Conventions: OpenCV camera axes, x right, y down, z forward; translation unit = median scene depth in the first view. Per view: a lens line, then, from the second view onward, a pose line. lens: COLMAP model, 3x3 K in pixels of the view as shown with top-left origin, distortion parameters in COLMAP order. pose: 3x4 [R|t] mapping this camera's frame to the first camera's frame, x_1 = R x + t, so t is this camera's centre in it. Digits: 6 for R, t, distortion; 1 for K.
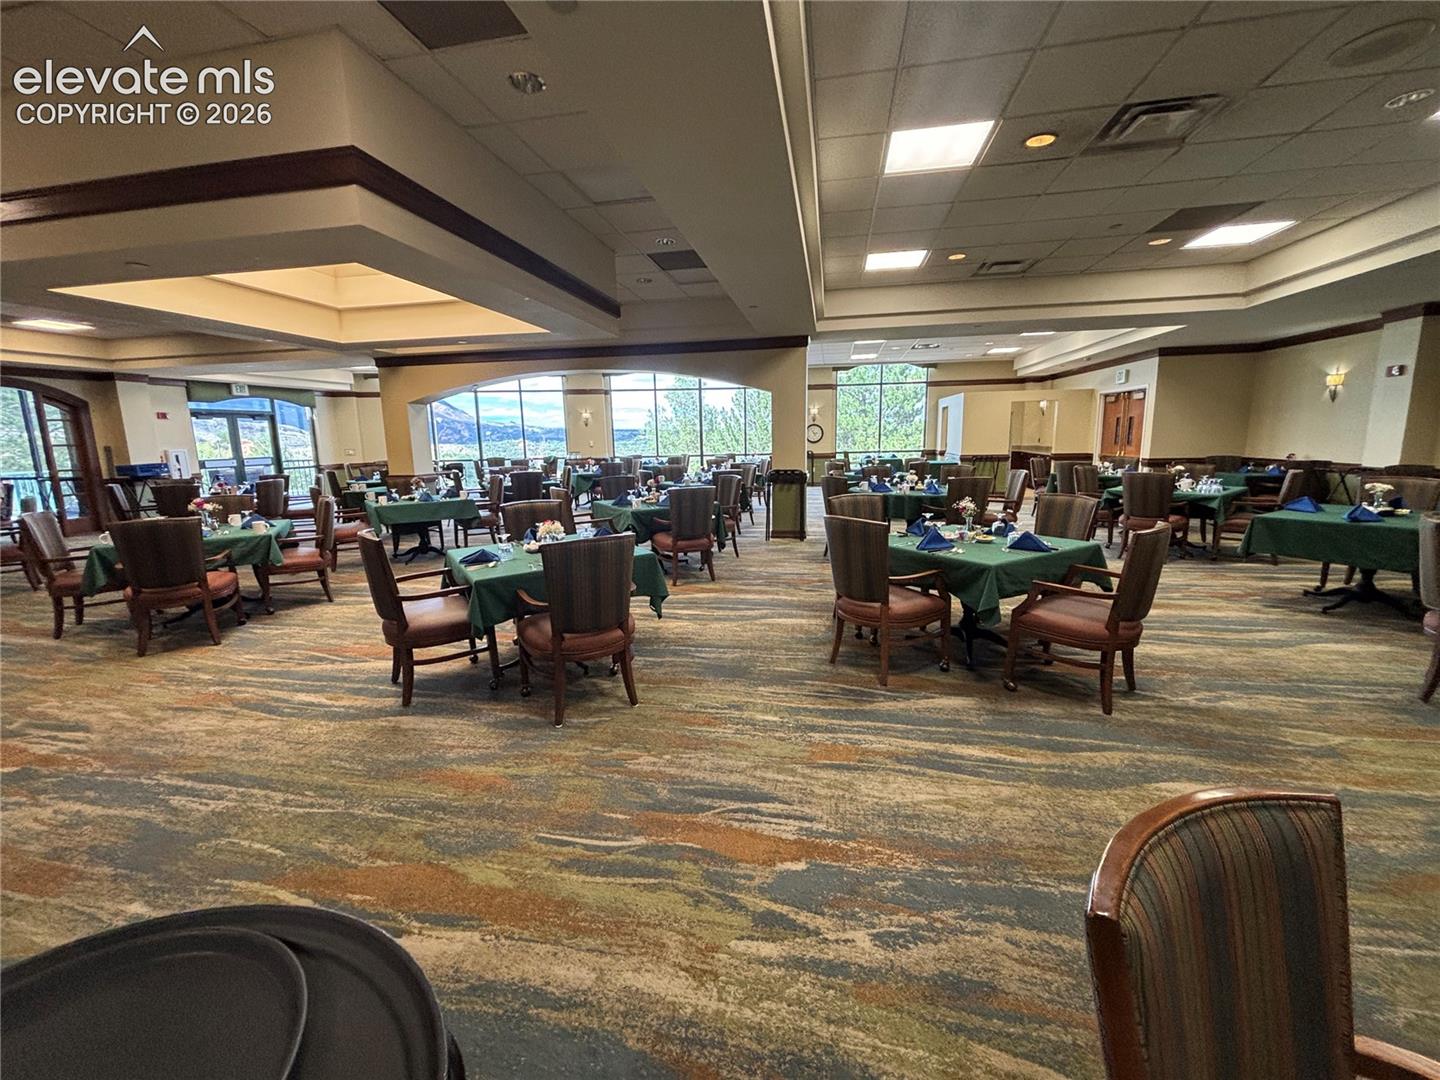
lens RADIAL K [[604.6, 0, 720.0], [0, 604.6, 540.0], [0, 0, 1]] dist [-0.000295, 0.000008]
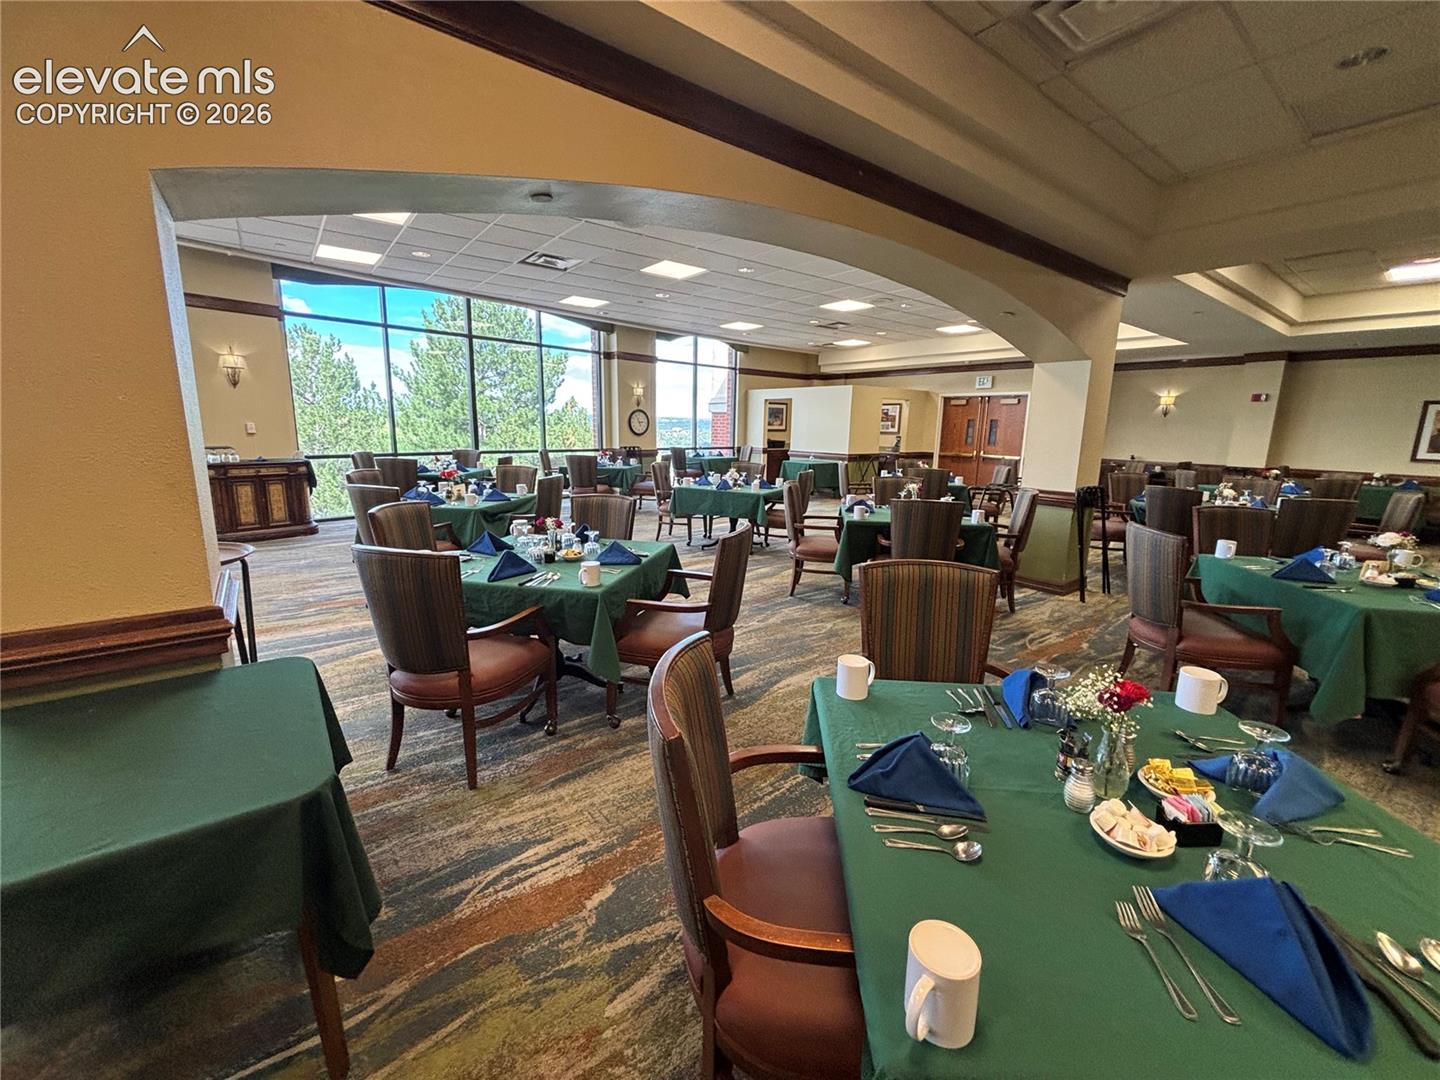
lens RADIAL K [[604.6, 0, 720.0], [0, 604.6, 540.0], [0, 0, 1]] dist [-0.000295, 0.000008]
pose [[0.651475, -0.128213, 0.747757, -0.343024], [0.113328, 0.991004, 0.071186, -0.034373], [-0.750158, 0.038366, 0.660145, 0.220881]]
